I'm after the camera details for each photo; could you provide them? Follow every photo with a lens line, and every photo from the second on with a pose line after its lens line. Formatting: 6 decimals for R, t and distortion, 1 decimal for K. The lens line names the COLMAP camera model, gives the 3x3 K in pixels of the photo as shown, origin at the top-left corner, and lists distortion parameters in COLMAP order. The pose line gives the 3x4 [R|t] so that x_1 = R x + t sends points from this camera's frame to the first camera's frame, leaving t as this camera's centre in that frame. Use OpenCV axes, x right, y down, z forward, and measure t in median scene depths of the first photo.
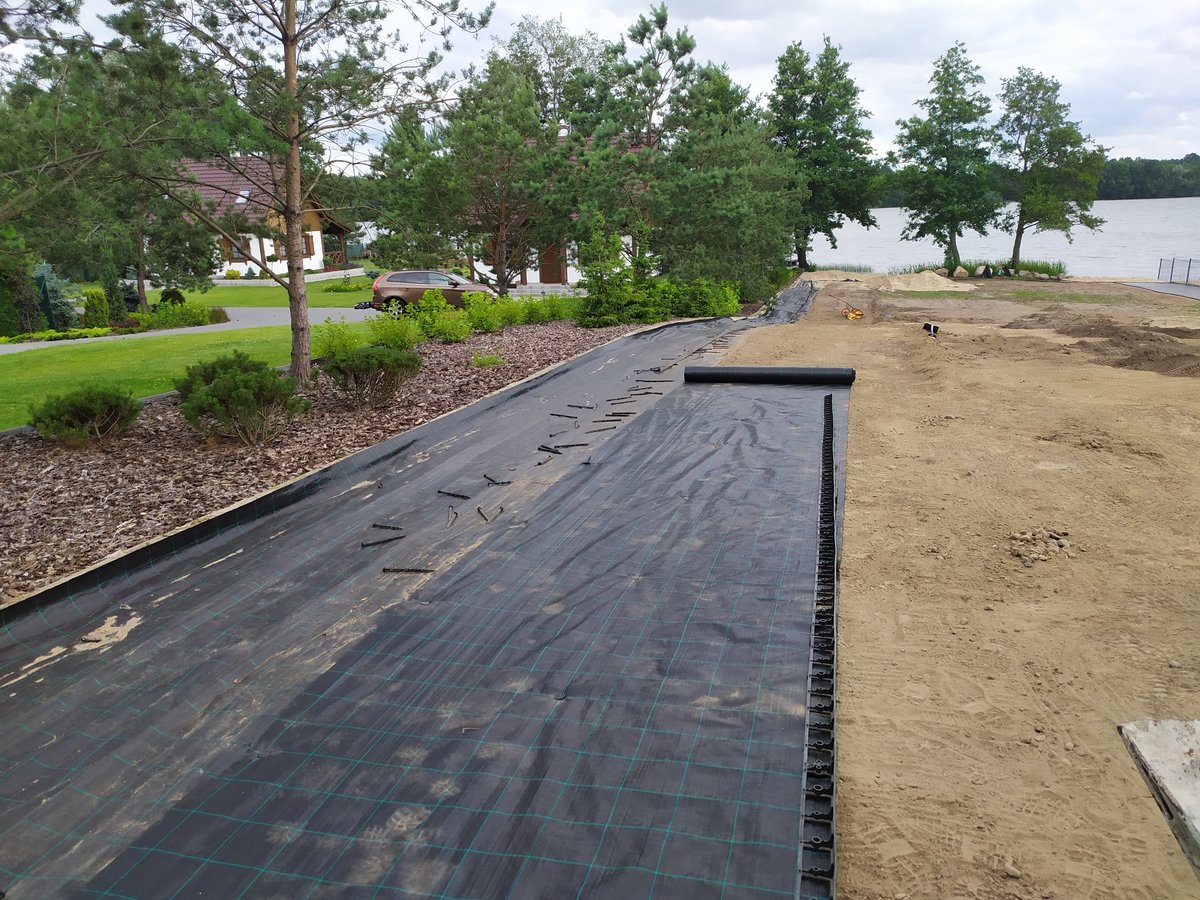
lens RADIAL K [[876.1, 0, 601.9], [0, 876.1, 465.5], [0, 0, 1]] dist [0.070999, -0.061616]
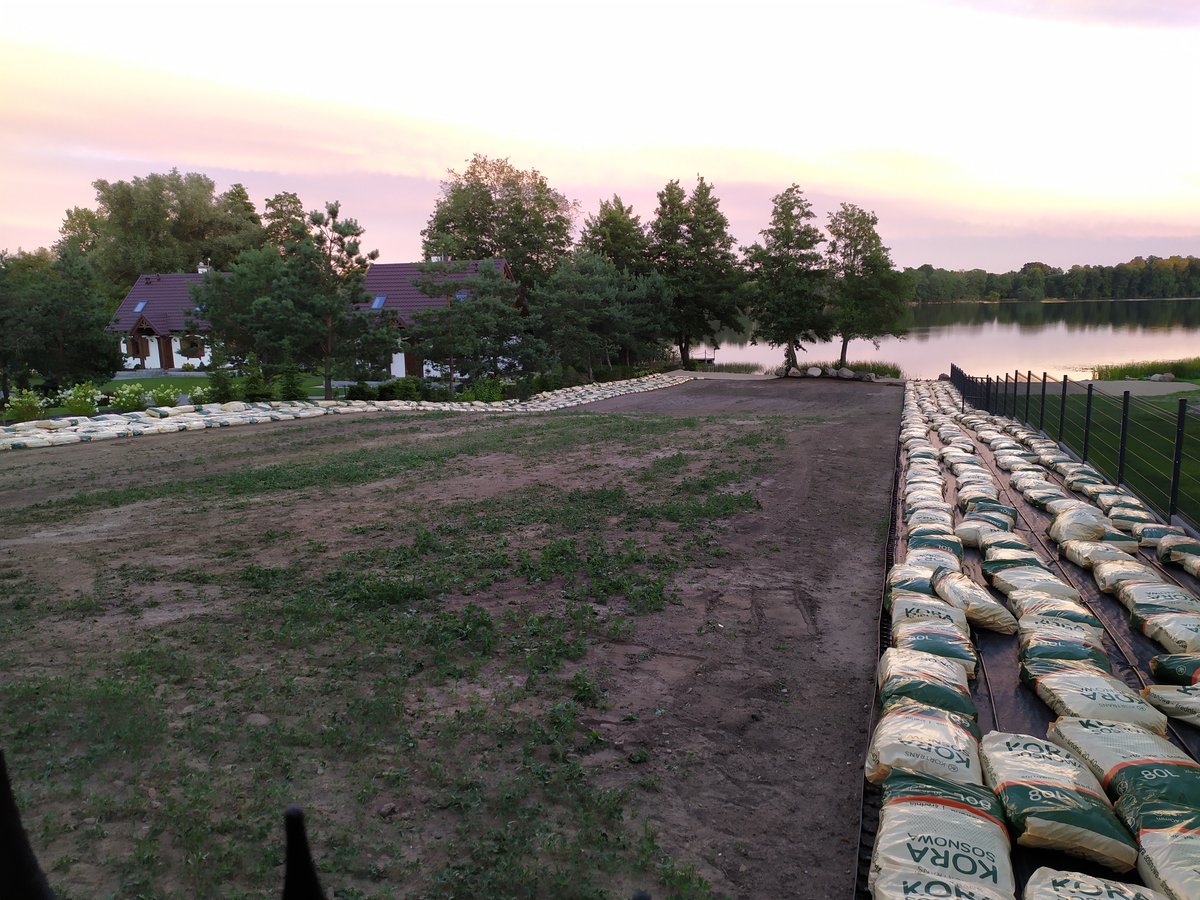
lens RADIAL K [[876.1, 0, 606.1], [0, 876.1, 459.6], [0, 0, 1]] dist [0.070999, -0.061616]
pose [[0.997566, 0.017169, -0.067582, 0.235935], [-0.024214, 0.994193, -0.104850, 0.025158], [0.065389, 0.106231, 0.992189, -0.159106]]
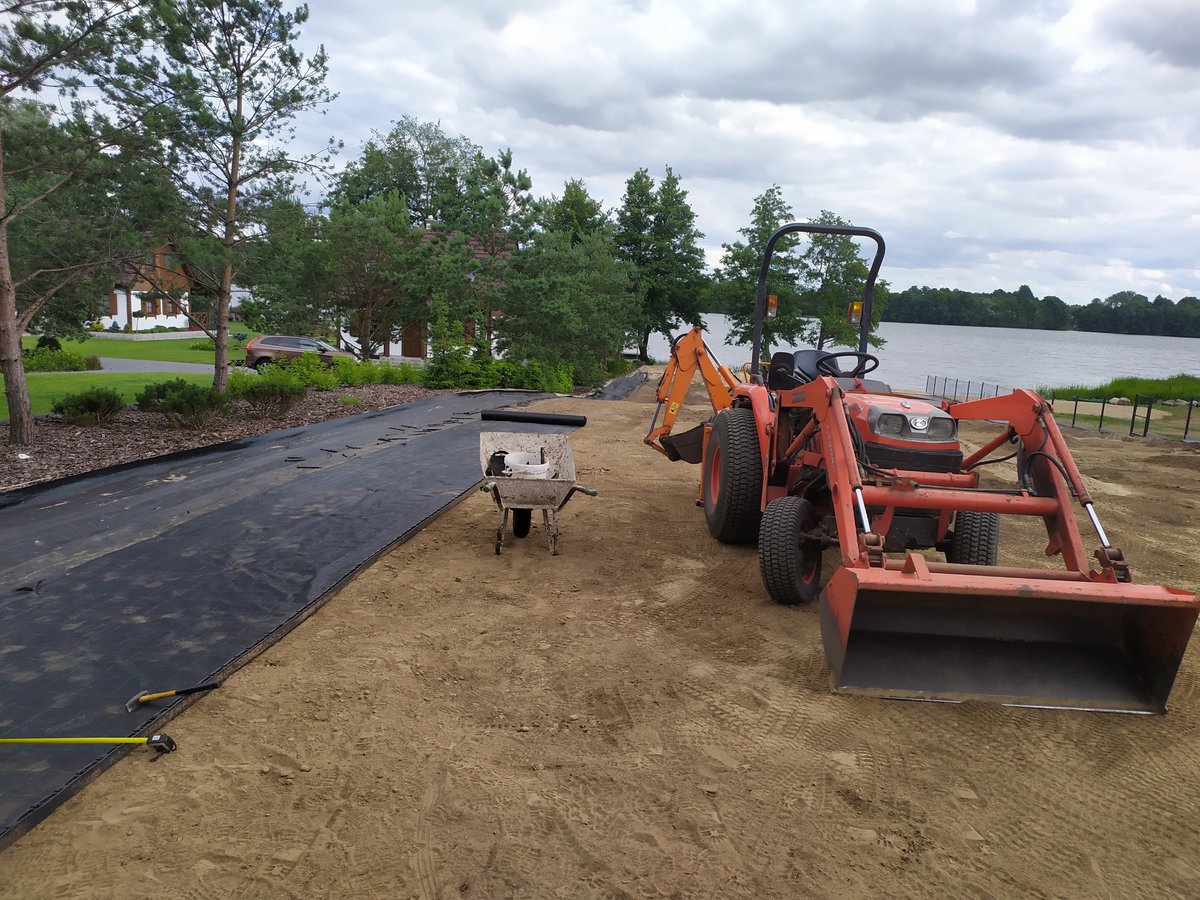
lens RADIAL K [[876.1, 0, 595.8], [0, 876.1, 455.9], [0, 0, 1]] dist [0.070999, -0.061616]
pose [[0.987332, 0.056359, 0.148319, 0.010591], [-0.040623, 0.993422, -0.107064, 0.019956], [-0.153377, 0.099683, 0.983127, -0.086047]]
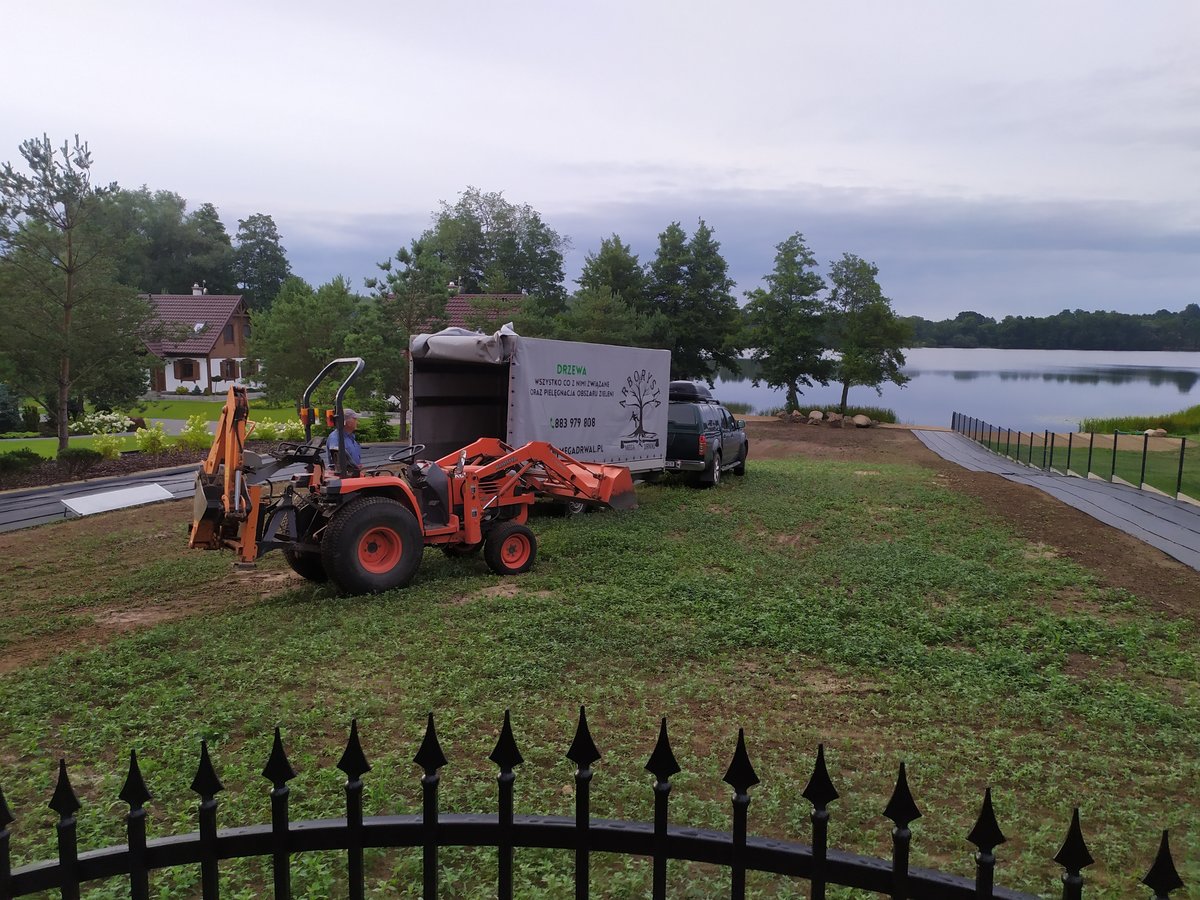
lens RADIAL K [[876.1, 0, 598.4], [0, 876.1, 455.4], [0, 0, 1]] dist [0.070999, -0.061616]
pose [[0.999076, 0.042795, -0.004015, 0.144937], [-0.042922, 0.988350, -0.146020, 0.019611], [-0.002280, 0.146058, 0.989273, -0.160581]]
